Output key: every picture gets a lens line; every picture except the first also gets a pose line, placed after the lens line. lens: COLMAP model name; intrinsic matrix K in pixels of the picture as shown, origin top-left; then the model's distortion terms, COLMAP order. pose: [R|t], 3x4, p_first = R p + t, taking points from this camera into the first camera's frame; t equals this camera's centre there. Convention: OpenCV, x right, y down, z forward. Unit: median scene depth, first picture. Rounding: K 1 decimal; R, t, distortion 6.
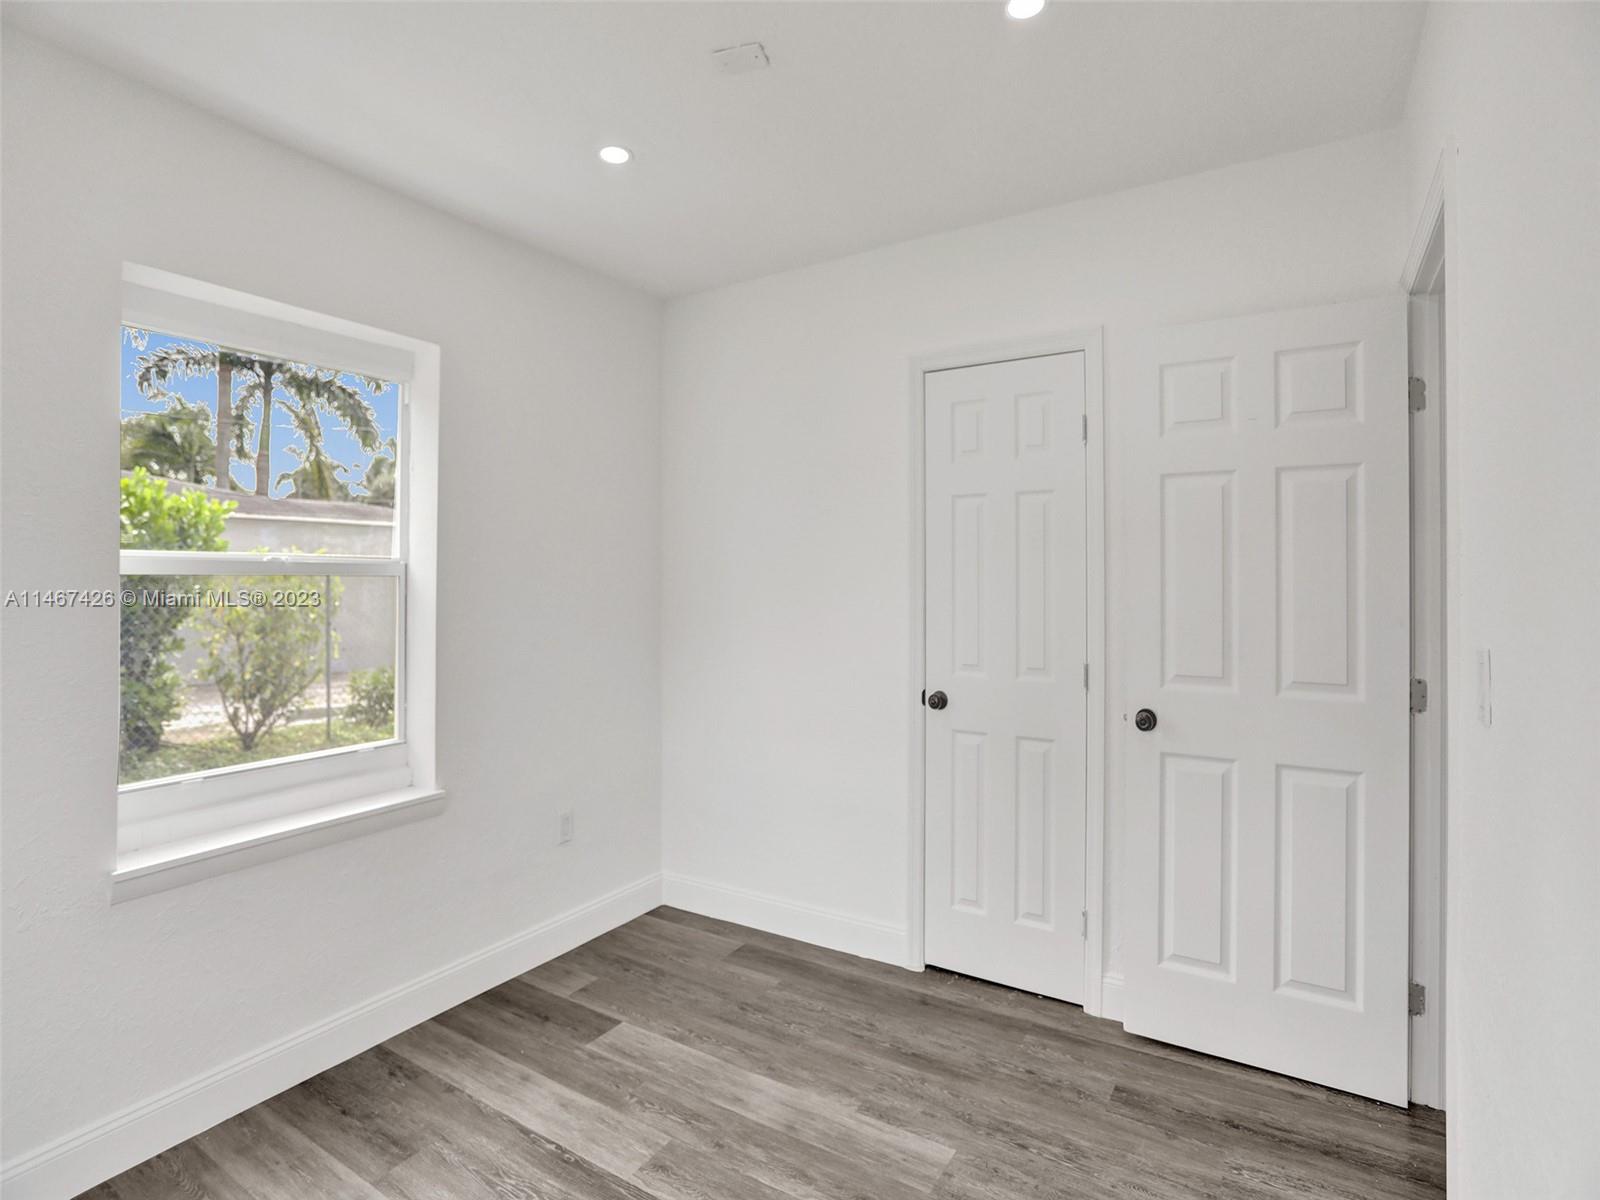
lens RADIAL K [[794.4, 0, 794.9], [0, 794.4, 586.2], [0, 0, 1]] dist [-0.040492, 0.014206]
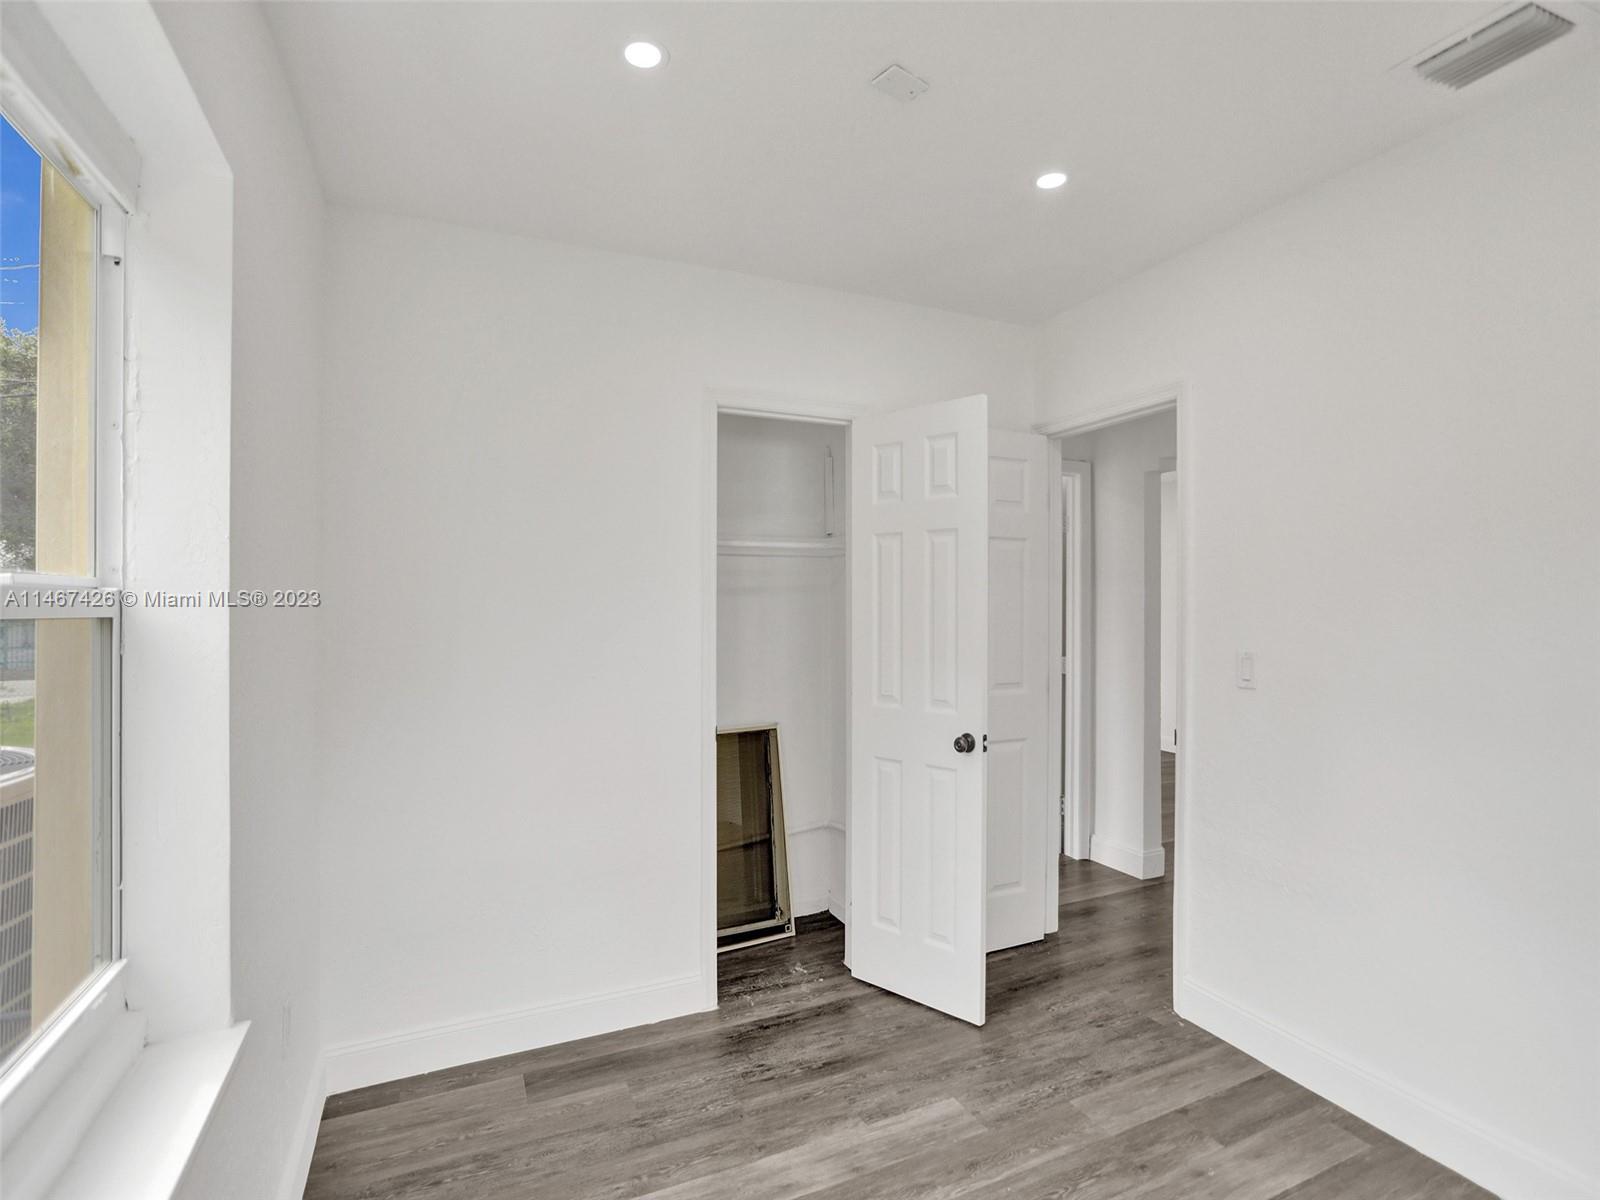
lens RADIAL K [[794.4, 0, 812.3], [0, 794.4, 608.5], [0, 0, 1]] dist [-0.040492, 0.014206]
pose [[0.543436, 0.003878, 0.839441, -0.758808], [0.002956, 0.999974, -0.006533, -0.012424], [-0.839445, 0.006031, 0.543411, 0.437756]]
